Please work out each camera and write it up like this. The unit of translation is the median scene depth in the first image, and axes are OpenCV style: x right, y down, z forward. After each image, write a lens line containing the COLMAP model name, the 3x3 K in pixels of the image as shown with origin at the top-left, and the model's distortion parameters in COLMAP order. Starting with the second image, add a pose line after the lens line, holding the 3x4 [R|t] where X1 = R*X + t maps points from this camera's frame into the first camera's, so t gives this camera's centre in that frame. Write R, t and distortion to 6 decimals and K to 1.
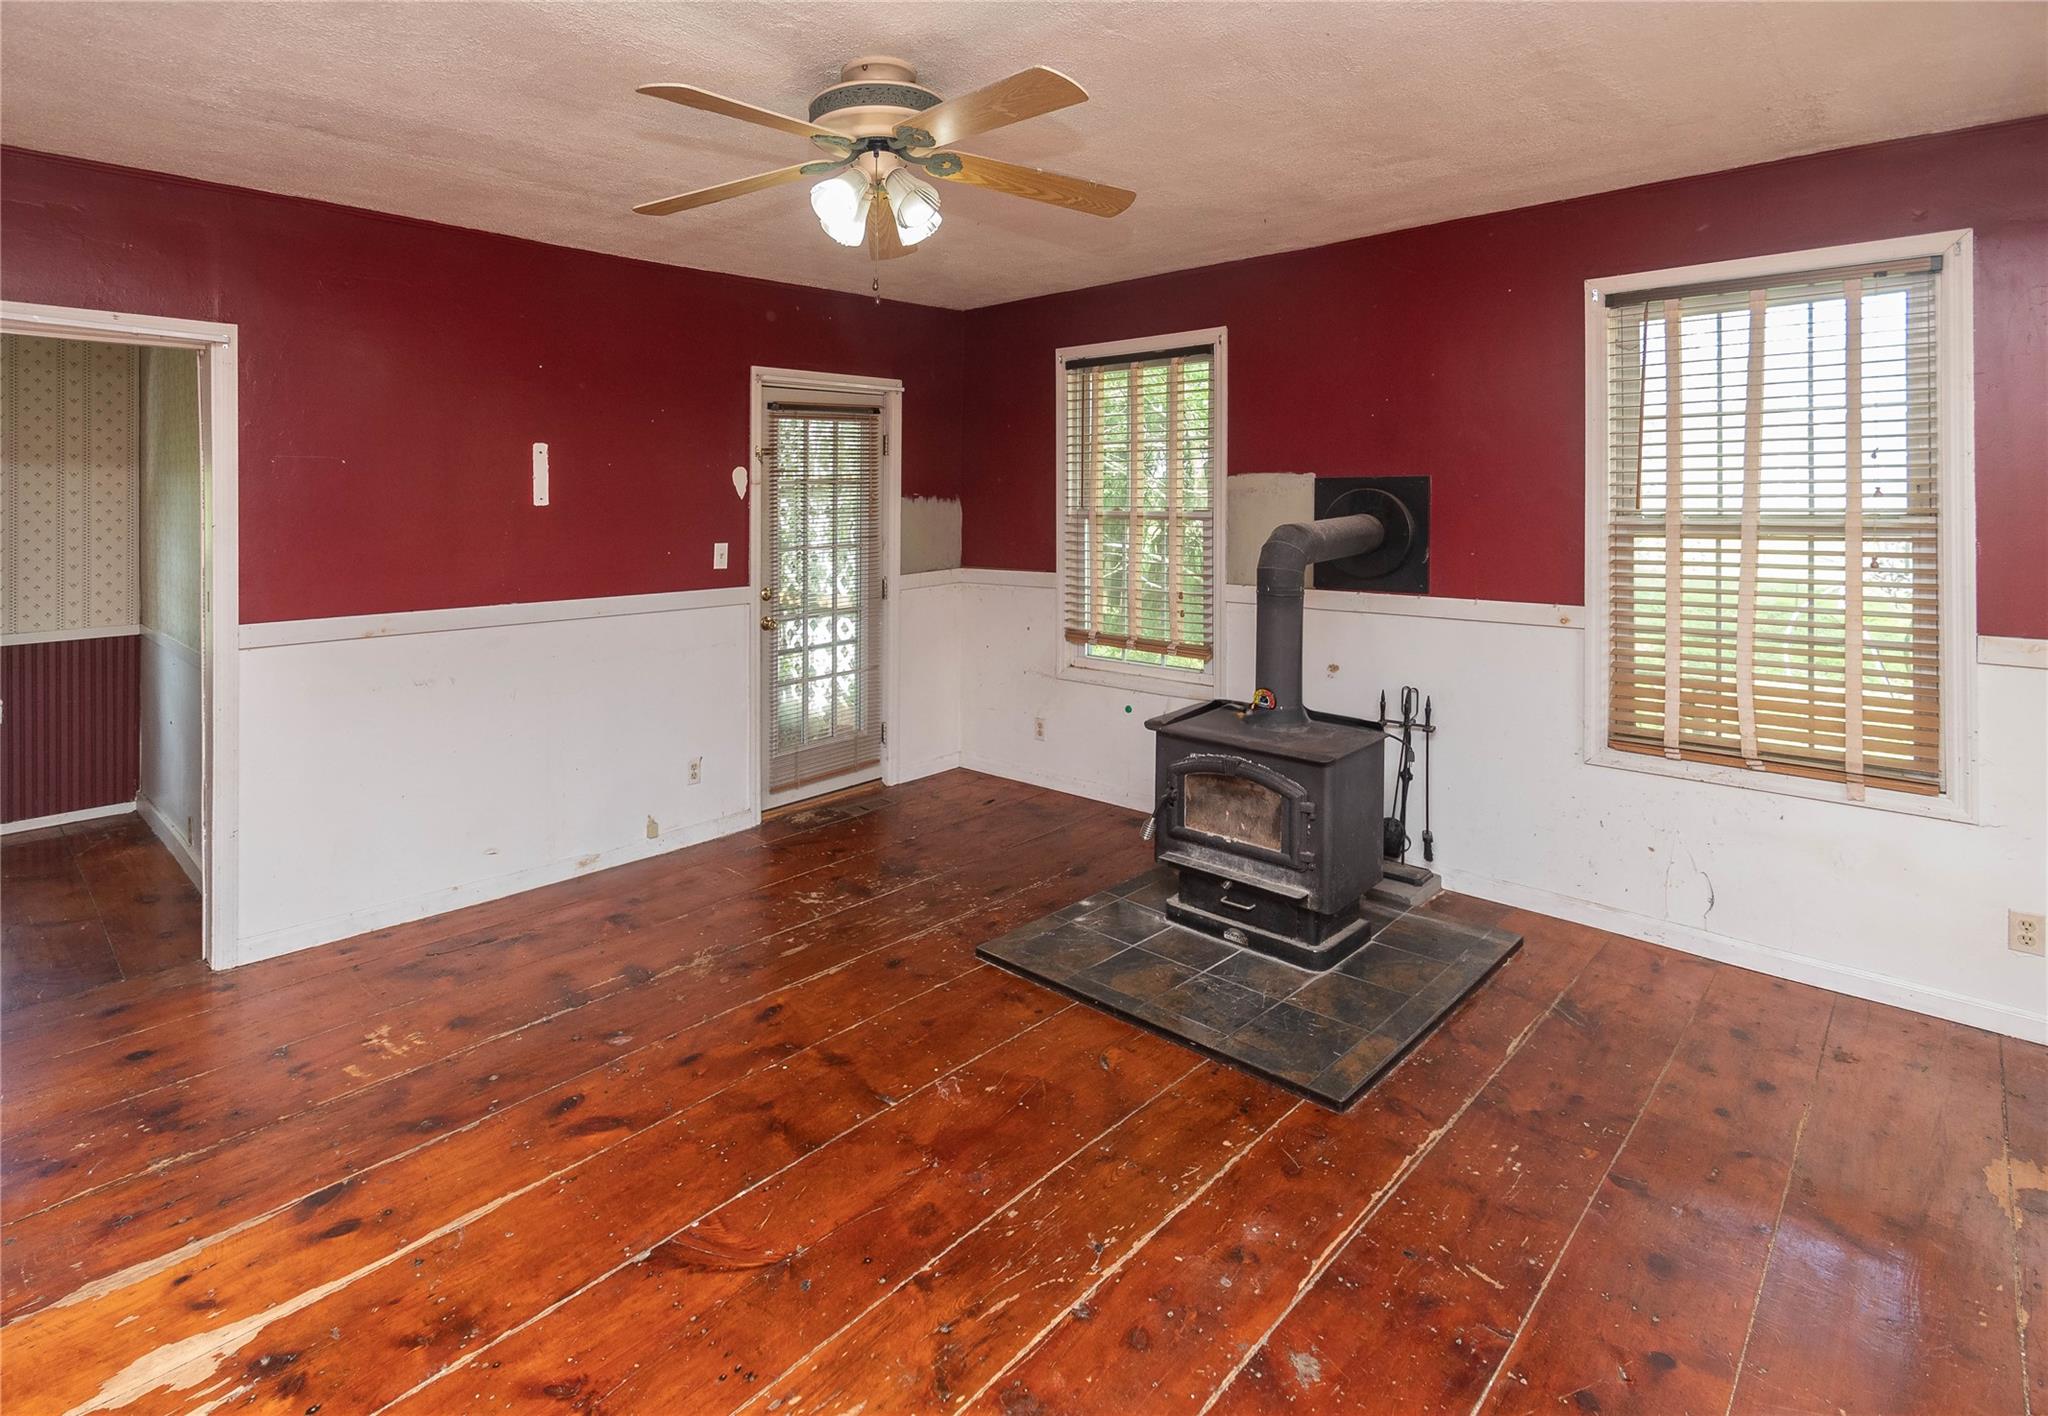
lens RADIAL K [[1023.5, 0, 888.7], [0, 1023.5, 494.0], [0, 0, 1]] dist [-0.003200, -0.000113]
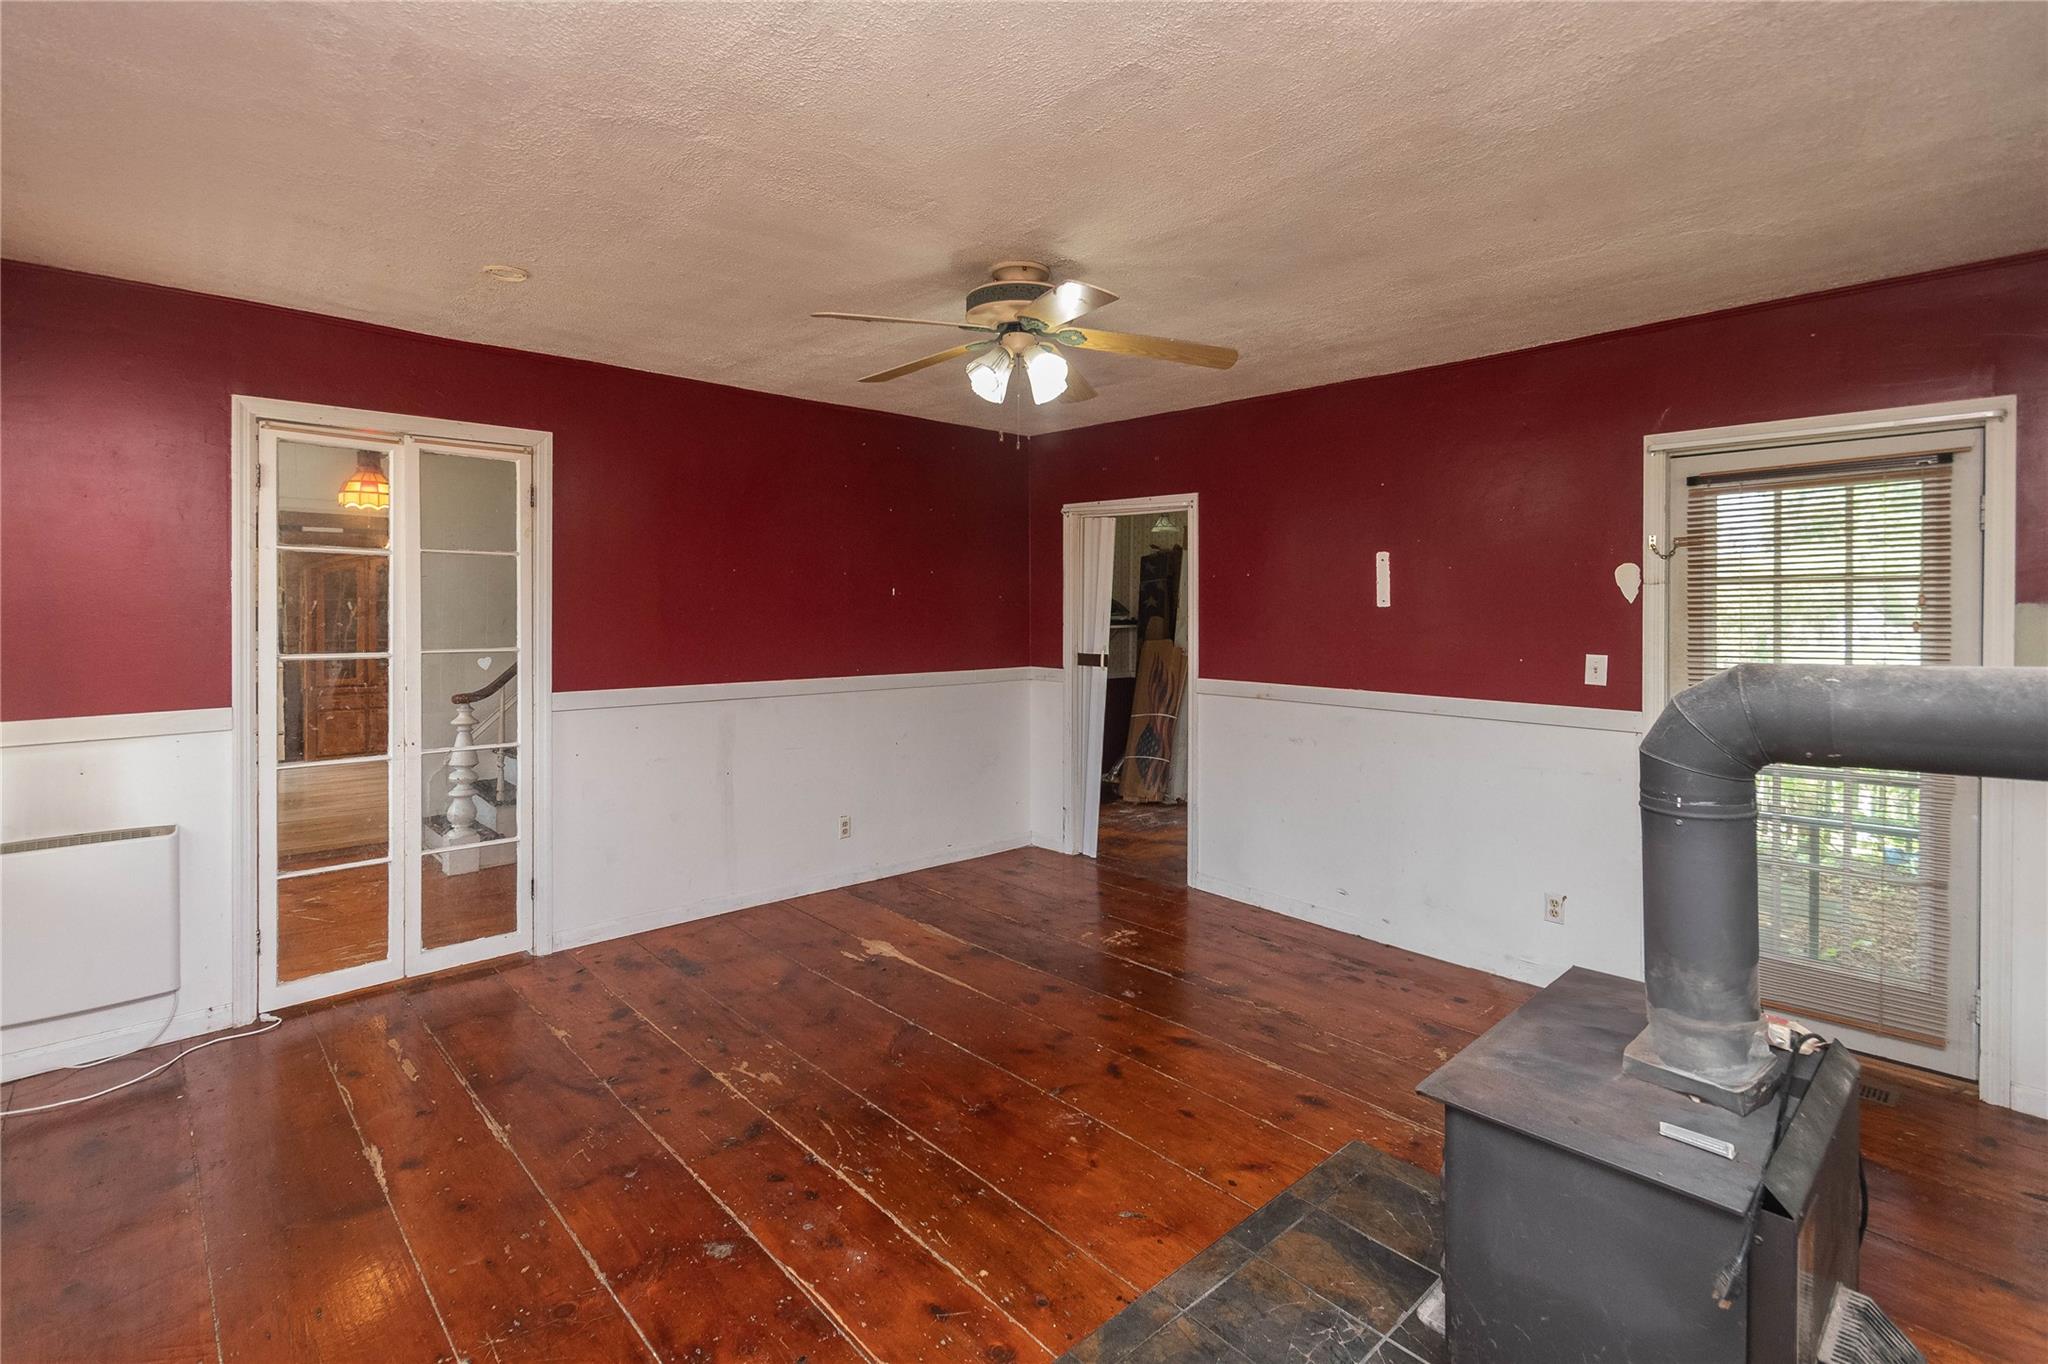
lens RADIAL K [[948.9, 0, 1023.5], [0, 948.9, 604.6], [0, 0, 1]] dist [-0.000325, -0.000159]
pose [[-0.006524, 0.010292, -0.999926, 1.191818], [-0.000242, 0.999947, 0.010294, -0.003277], [0.999979, 0.000309, -0.006521, 1.020674]]
